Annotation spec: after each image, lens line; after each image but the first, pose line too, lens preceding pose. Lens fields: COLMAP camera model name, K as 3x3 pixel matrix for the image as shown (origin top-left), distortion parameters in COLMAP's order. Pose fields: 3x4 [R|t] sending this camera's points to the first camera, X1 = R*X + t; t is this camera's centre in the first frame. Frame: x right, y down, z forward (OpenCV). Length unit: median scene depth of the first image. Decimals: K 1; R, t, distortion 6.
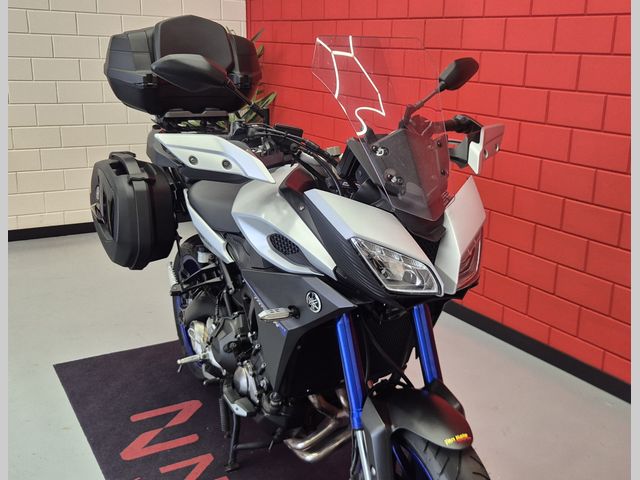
lens RADIAL K [[687.4, 0, 350.4], [0, 687.4, 237.9], [0, 0, 1]] dist [0.010665, -0.001401]
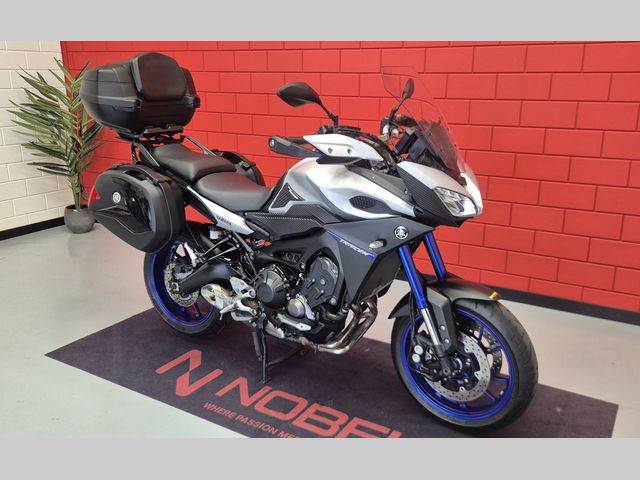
lens RADIAL K [[567.7, 0, 320.0], [0, 567.7, 240.0], [0, 0, 1]] dist [-0.002162, -0.006486]
pose [[0.905423, -0.150167, 0.397064, -0.539071], [0.140526, 0.988633, 0.053453, 0.009228], [-0.400577, 0.007400, 0.916233, -0.105586]]
